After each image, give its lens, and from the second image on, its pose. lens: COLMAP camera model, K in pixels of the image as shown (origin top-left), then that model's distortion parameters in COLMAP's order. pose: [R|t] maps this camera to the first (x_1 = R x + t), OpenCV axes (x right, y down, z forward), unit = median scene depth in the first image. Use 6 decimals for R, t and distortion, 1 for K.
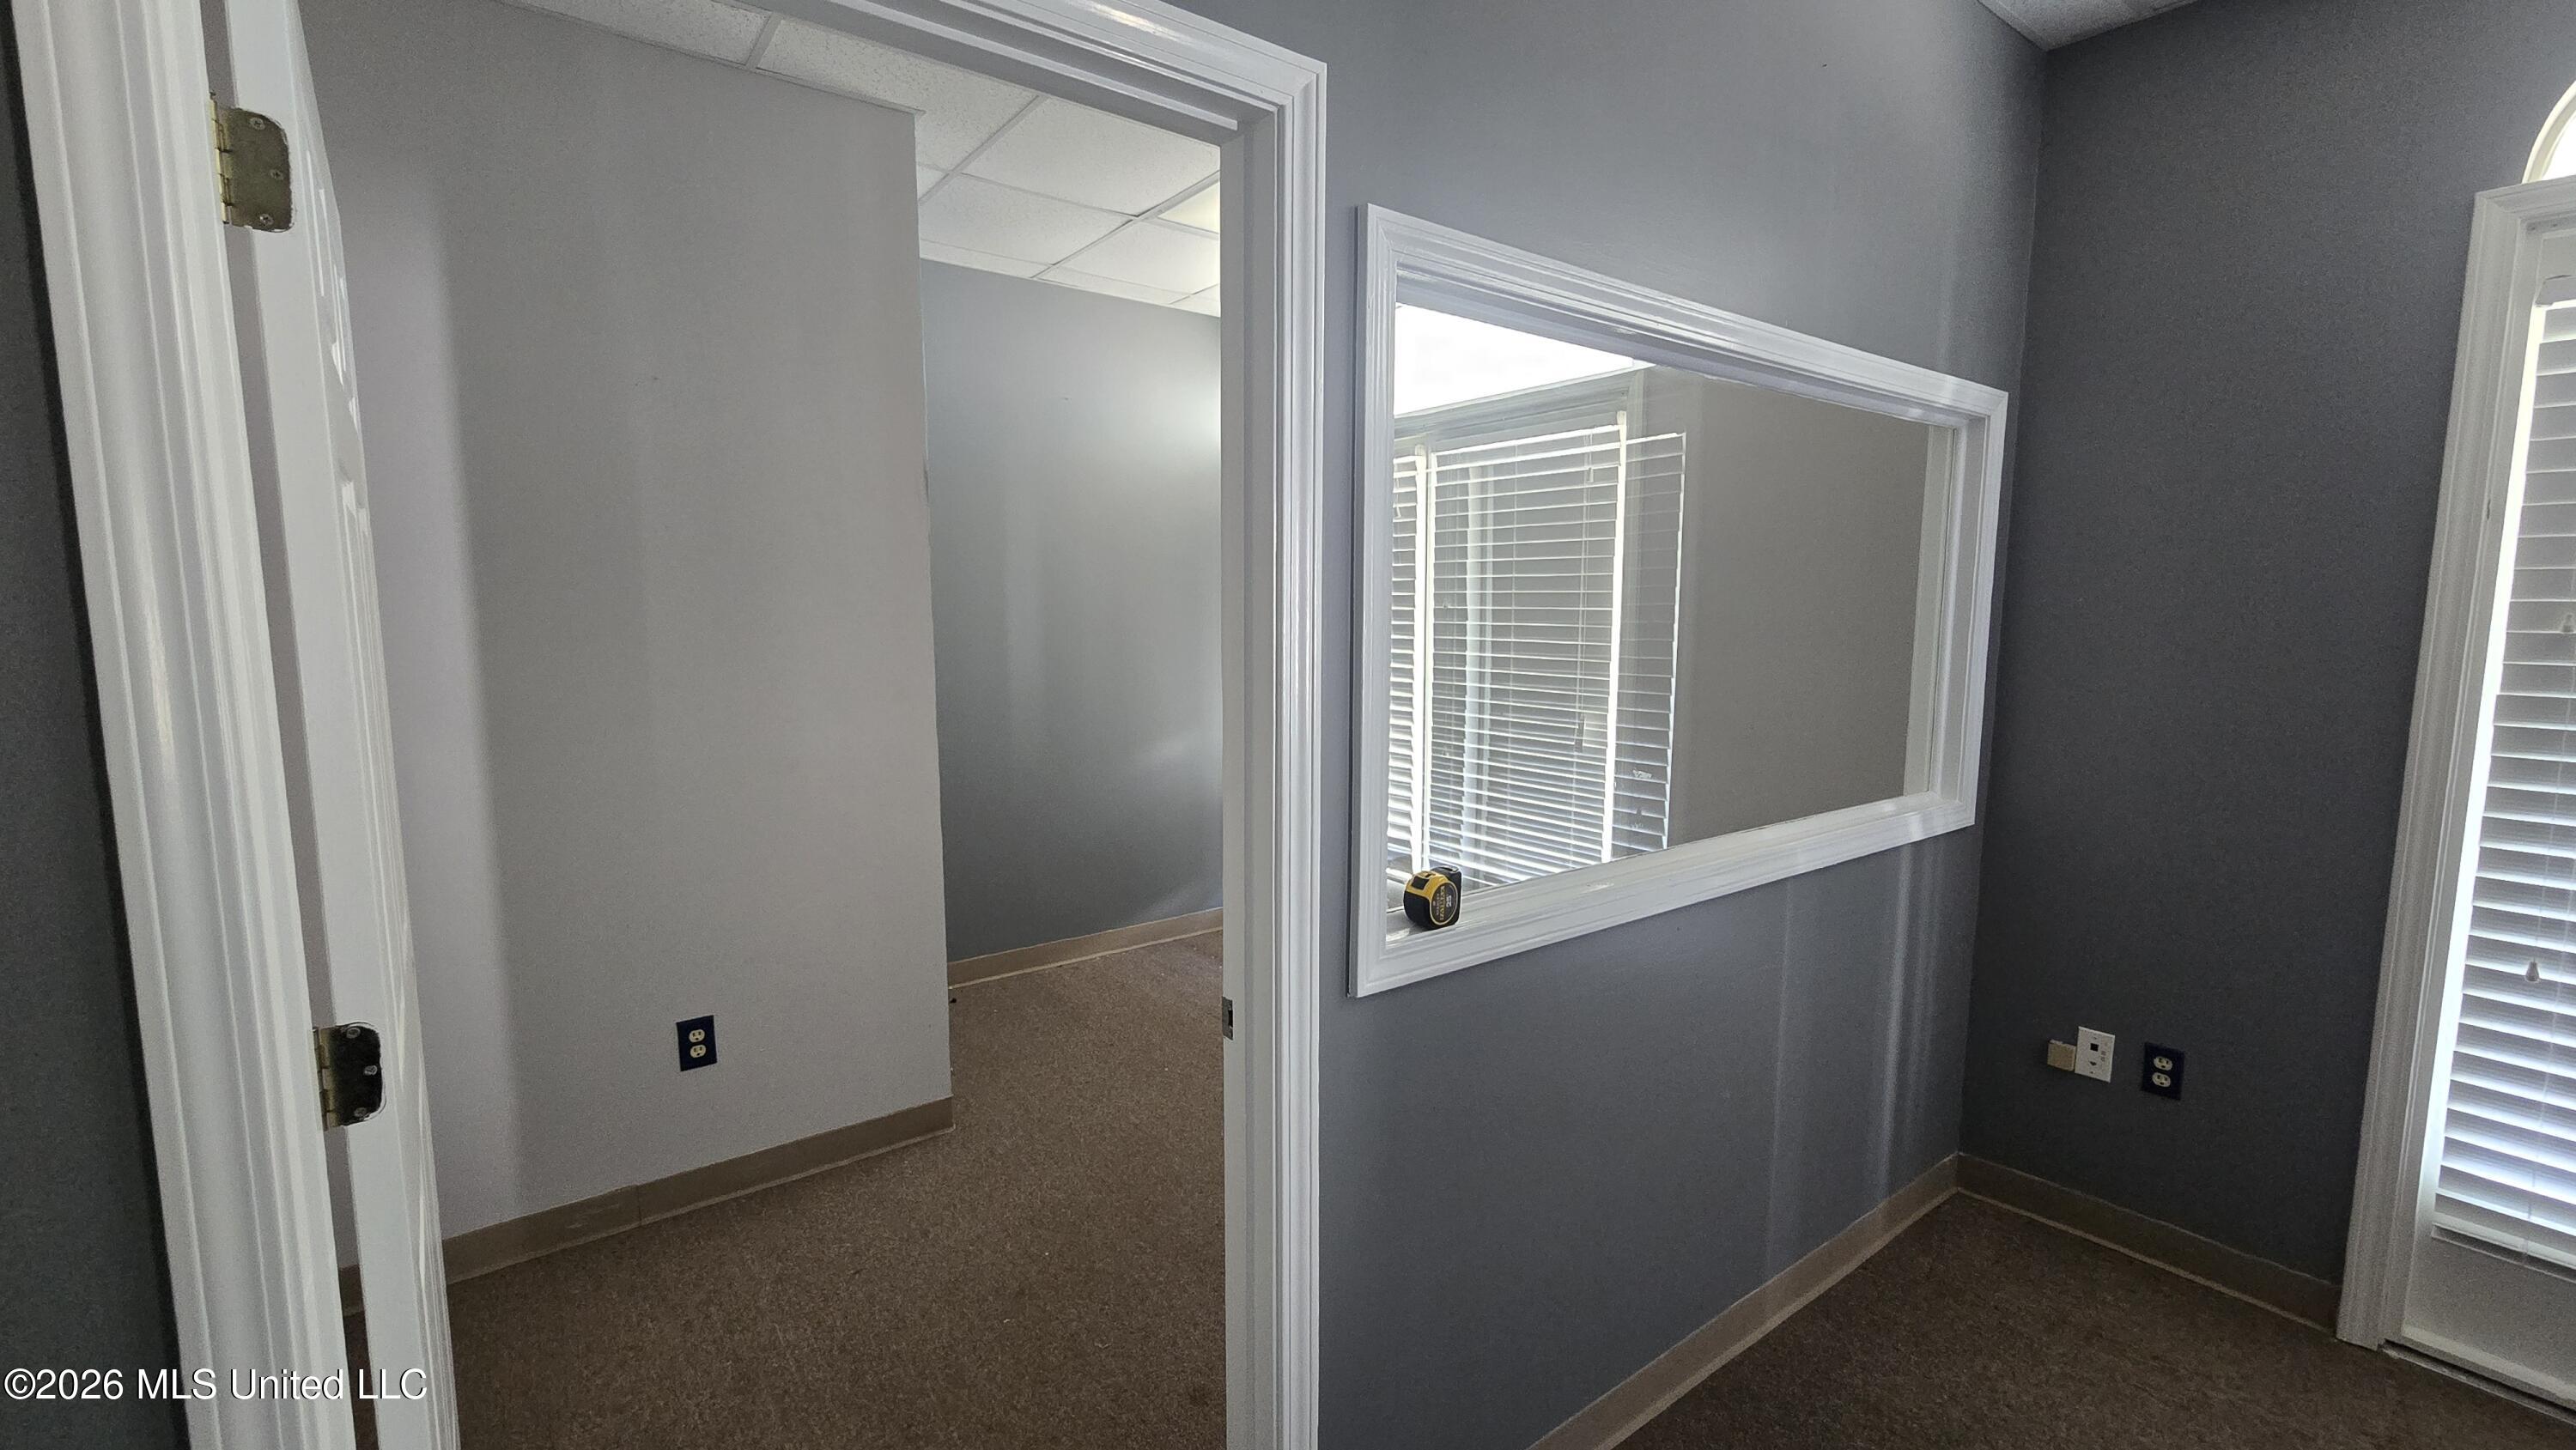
lens RADIAL K [[1073.5, 0, 1288.0], [0, 1073.5, 725.0], [0, 0, 1]] dist [-0.001527, -0.000165]
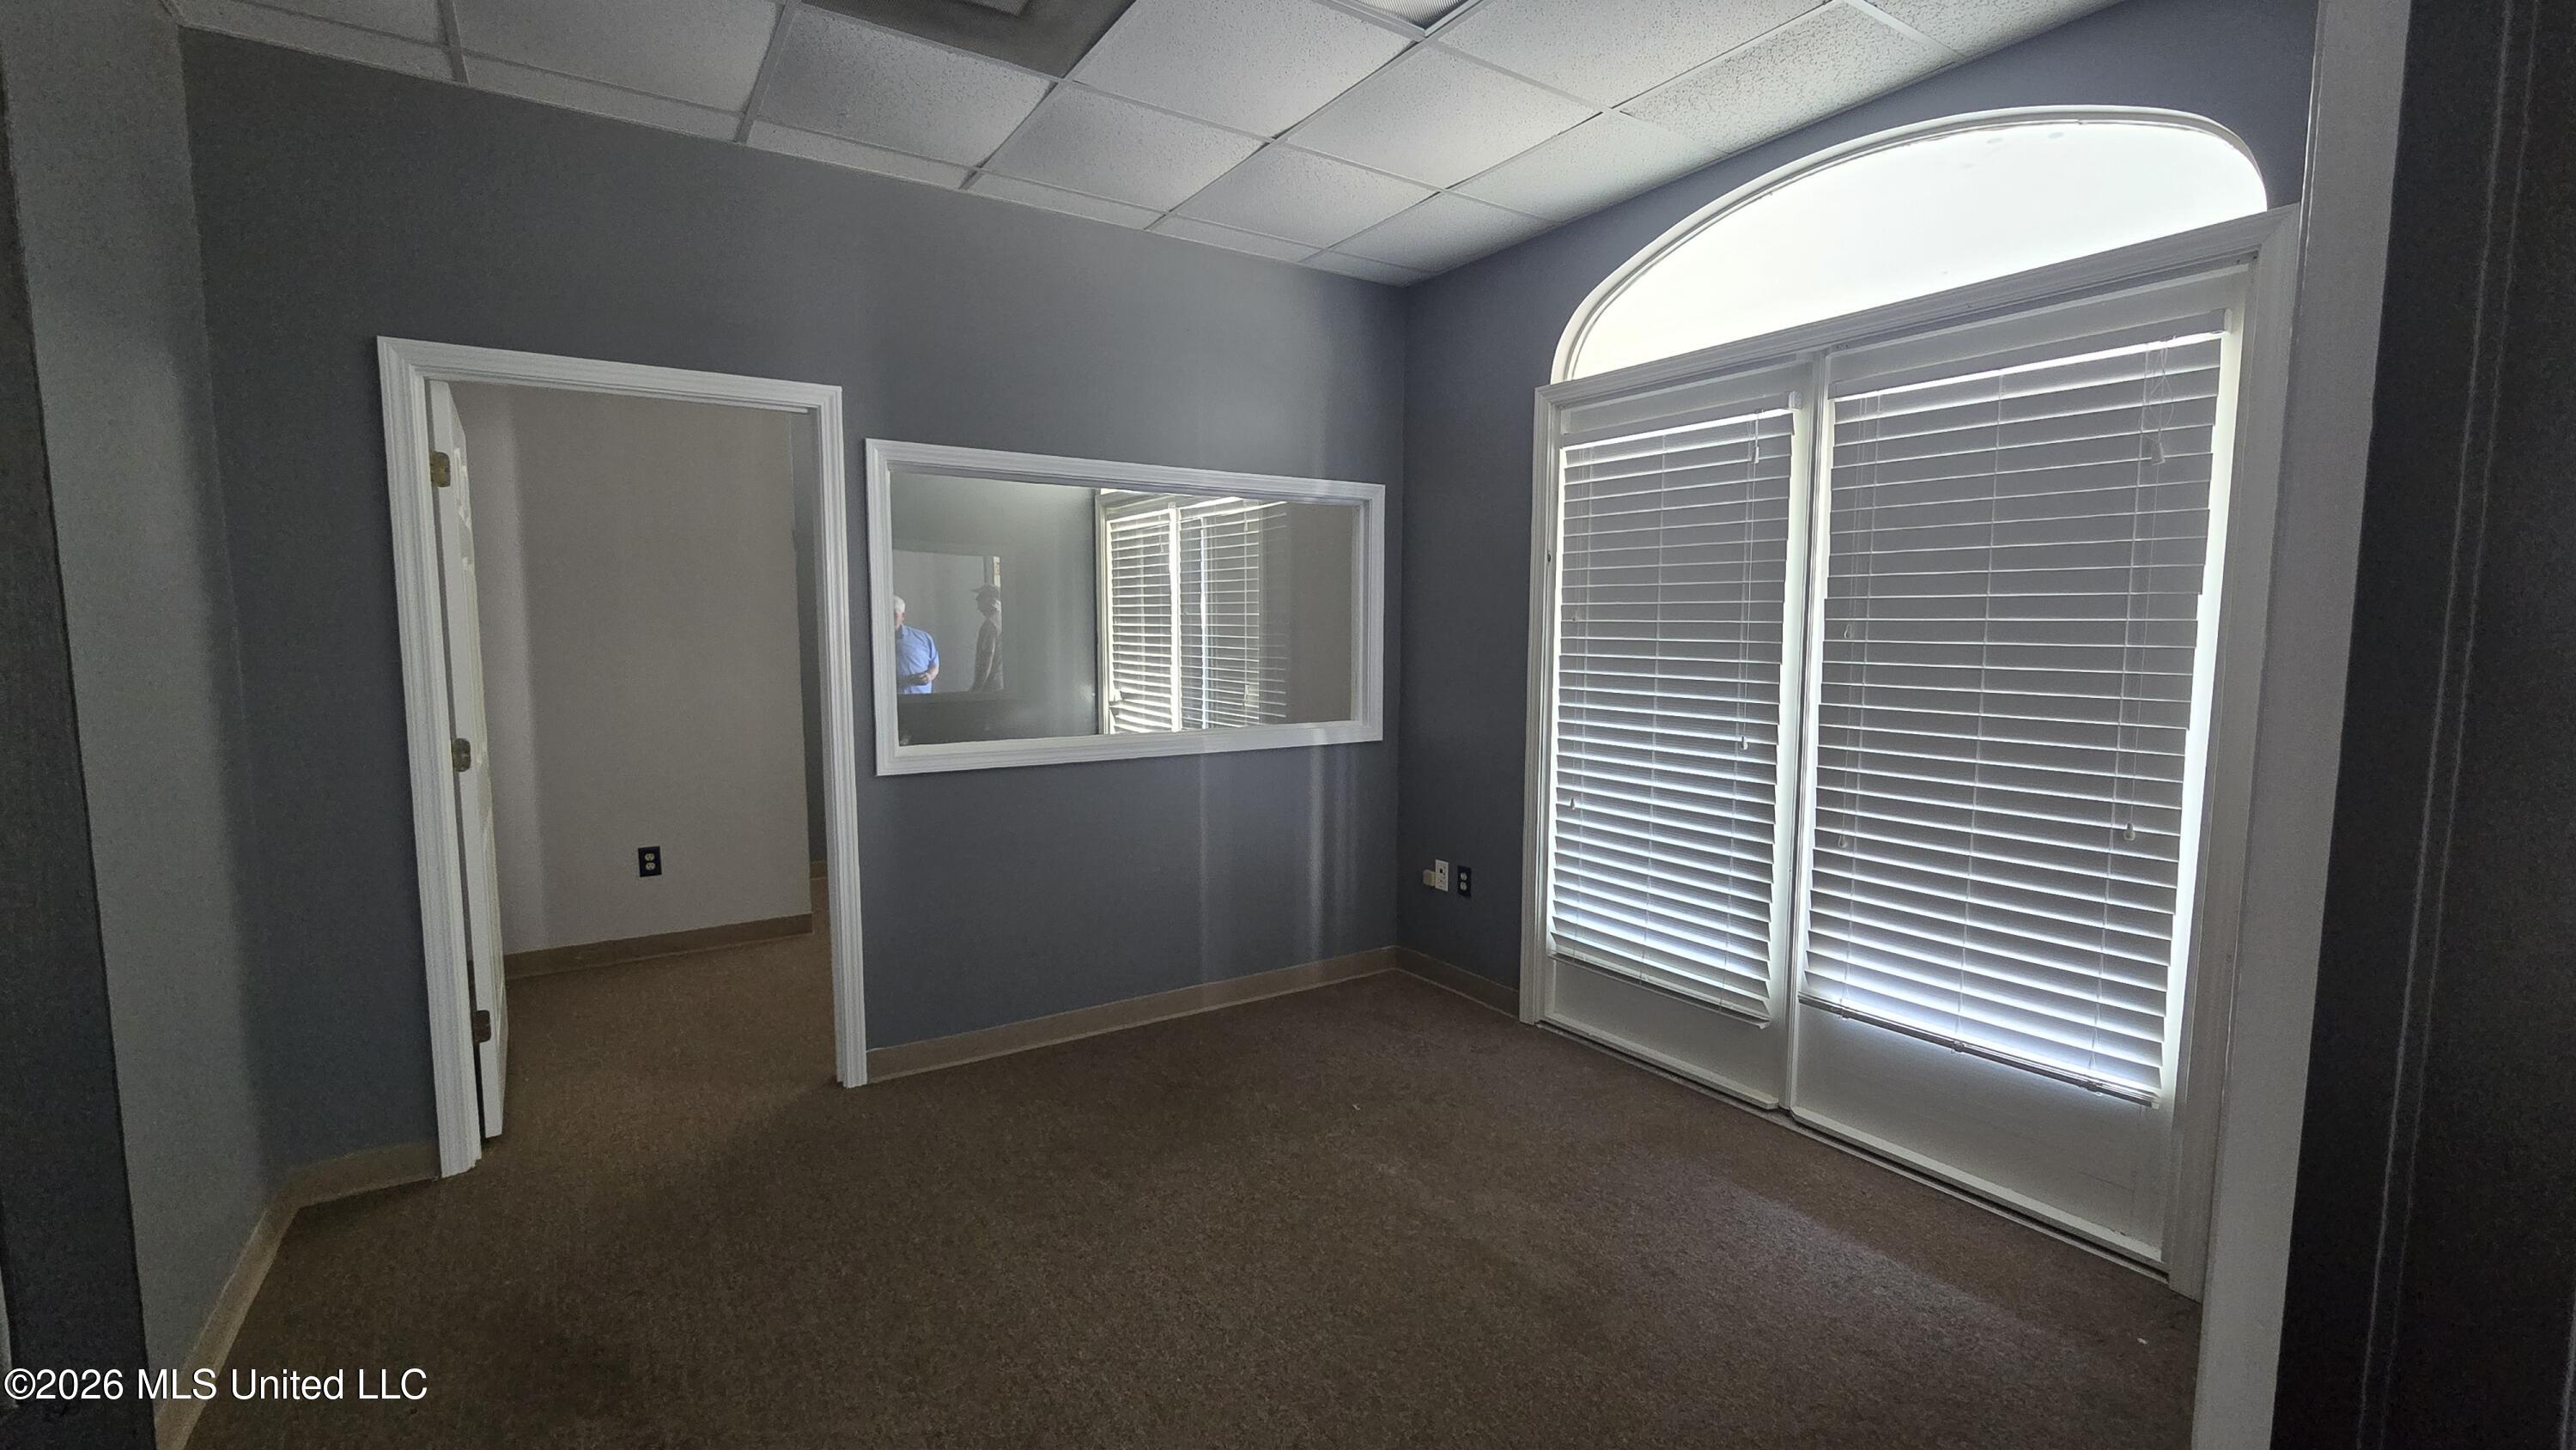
lens RADIAL K [[1070.5, 0, 1278.4], [0, 1070.5, 718.8], [0, 0, 1]] dist [0.002295, 0.000173]
pose [[0.997471, 0.006305, -0.070799, 0.642198], [-0.007876, 0.999728, -0.021941, 0.105070], [0.070642, 0.022443, 0.997249, -0.726960]]
